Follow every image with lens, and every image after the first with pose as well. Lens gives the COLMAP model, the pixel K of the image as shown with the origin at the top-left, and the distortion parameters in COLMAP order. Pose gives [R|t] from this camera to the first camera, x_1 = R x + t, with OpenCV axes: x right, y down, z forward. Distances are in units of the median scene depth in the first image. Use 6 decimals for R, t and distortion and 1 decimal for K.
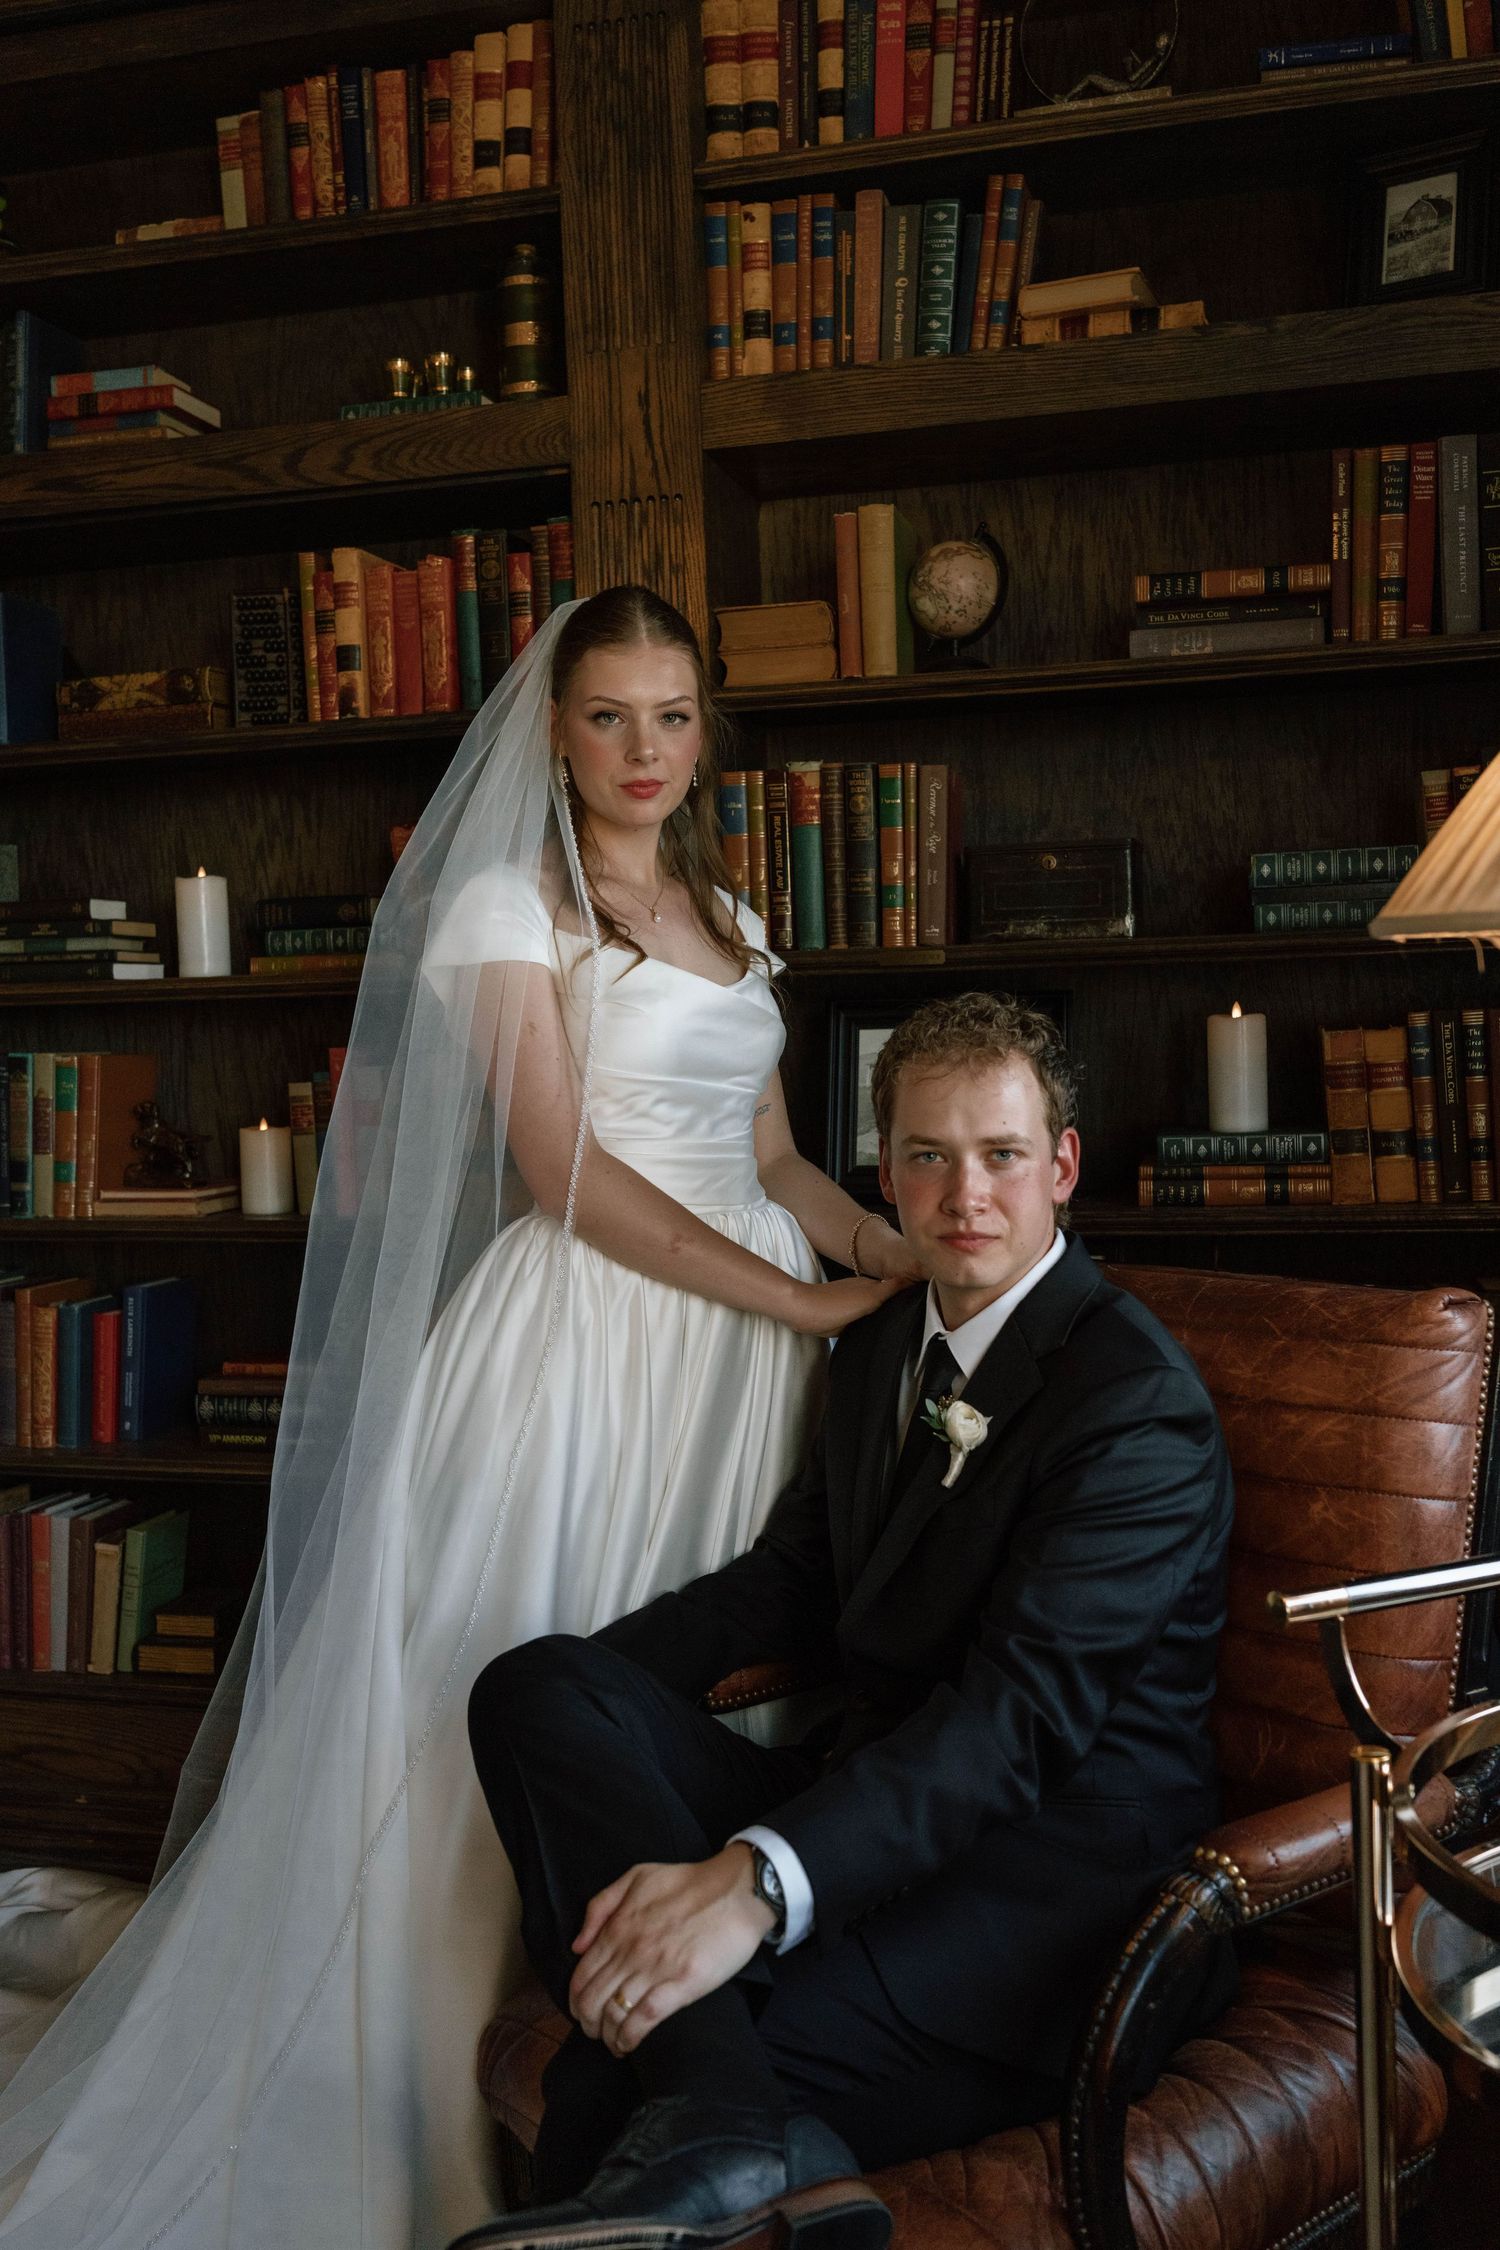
lens RADIAL K [[2117.9, 0, 742.4], [0, 2117.9, 1139.2], [0, 0, 1]] dist [0.002385, 0.004093]
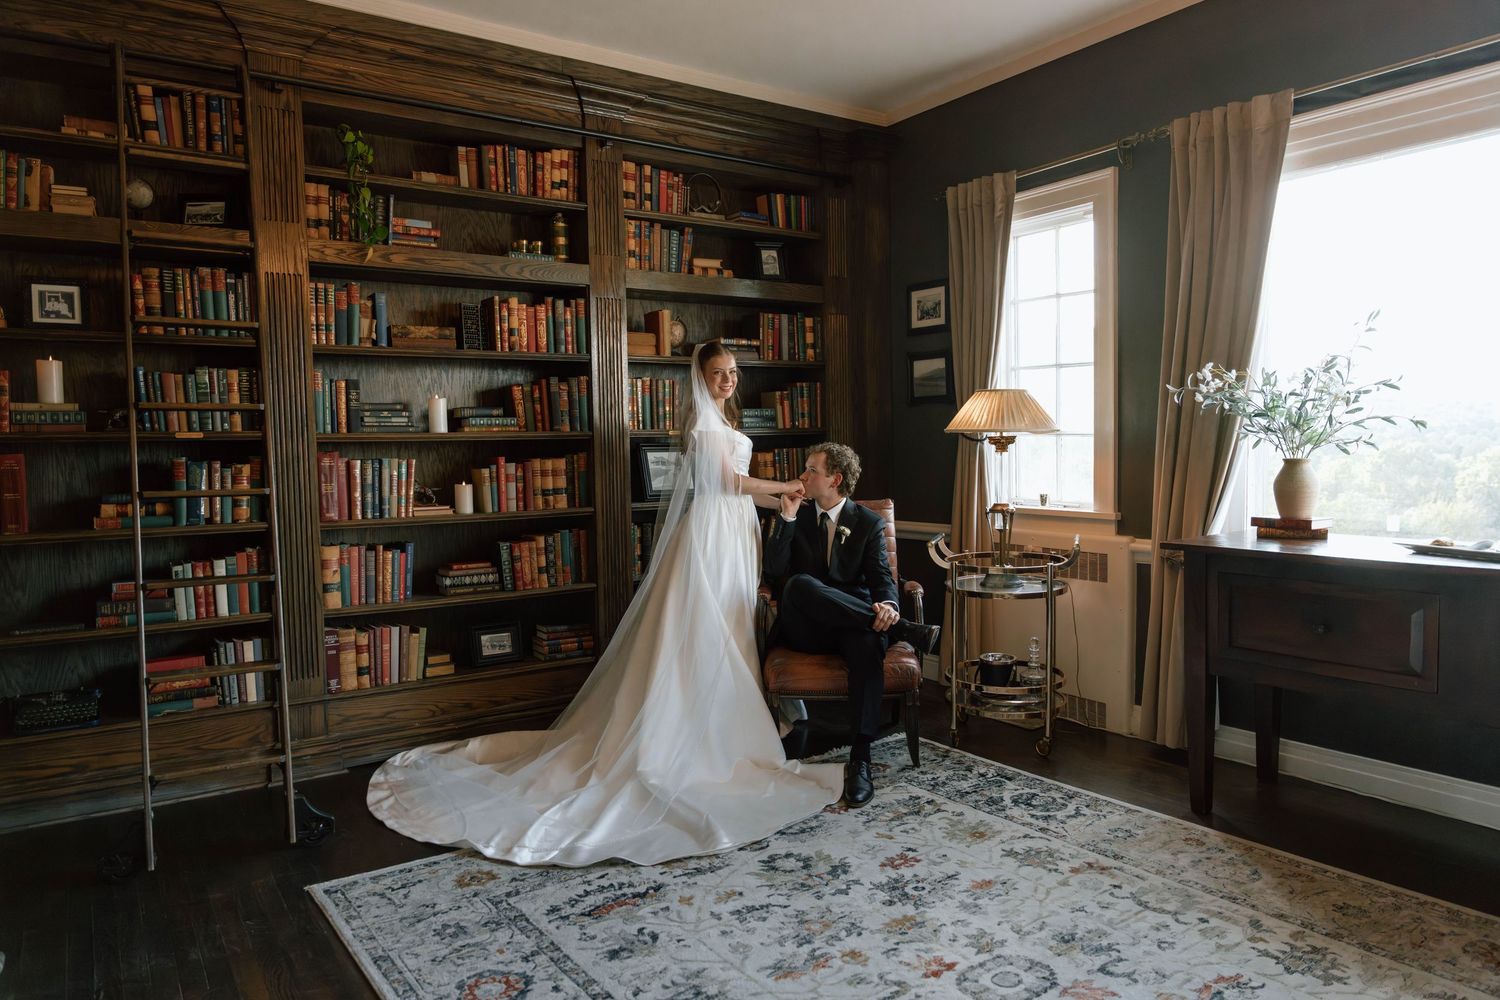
lens RADIAL K [[1002.7, 0, 753.9], [0, 1002.7, 508.4], [0, 0, 1]] dist [-0.007486, -0.000727]
pose [[0.649421, -0.030464, 0.759819, -1.156650], [0.045465, 0.998965, 0.001193, 0.050438], [-0.759069, 0.033770, 0.650134, -0.236998]]
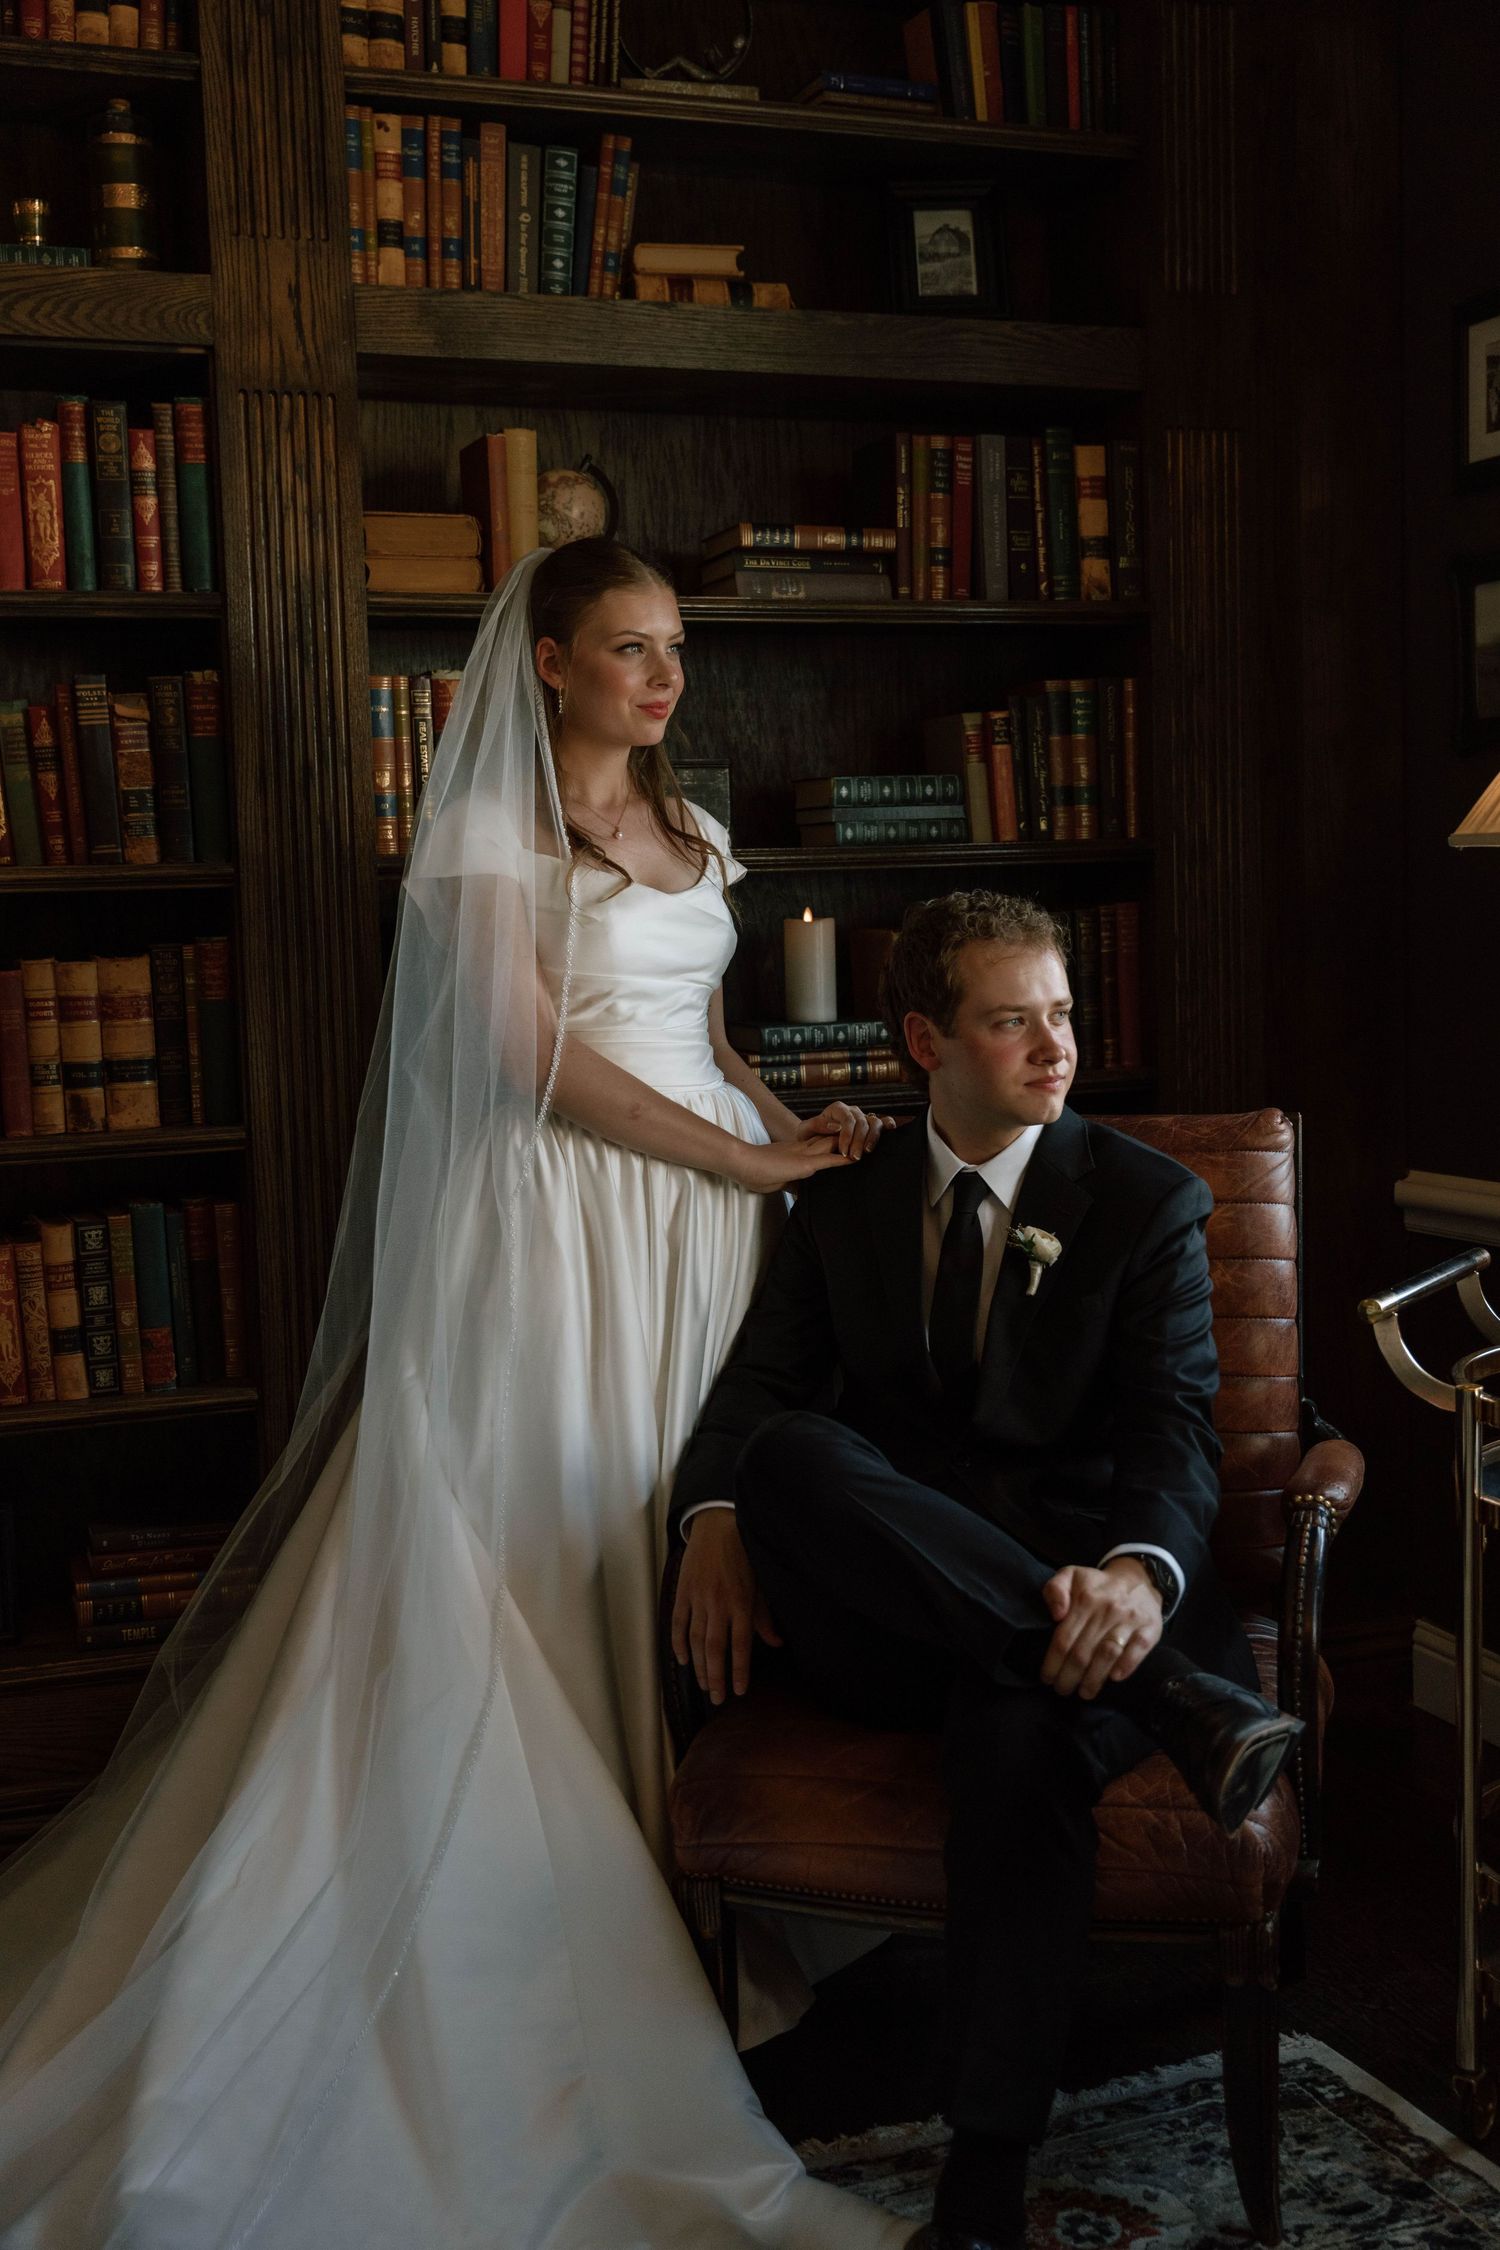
lens RADIAL K [[2540.4, 0, 762.1], [0, 2540.4, 1125.5], [0, 0, 1]] dist [0.014176, -0.018087]
pose [[0.815950, -0.042194, 0.576581, -0.568564], [0.038593, 0.999084, 0.018498, 0.025248], [-0.576833, 0.007159, 0.816830, -0.091768]]
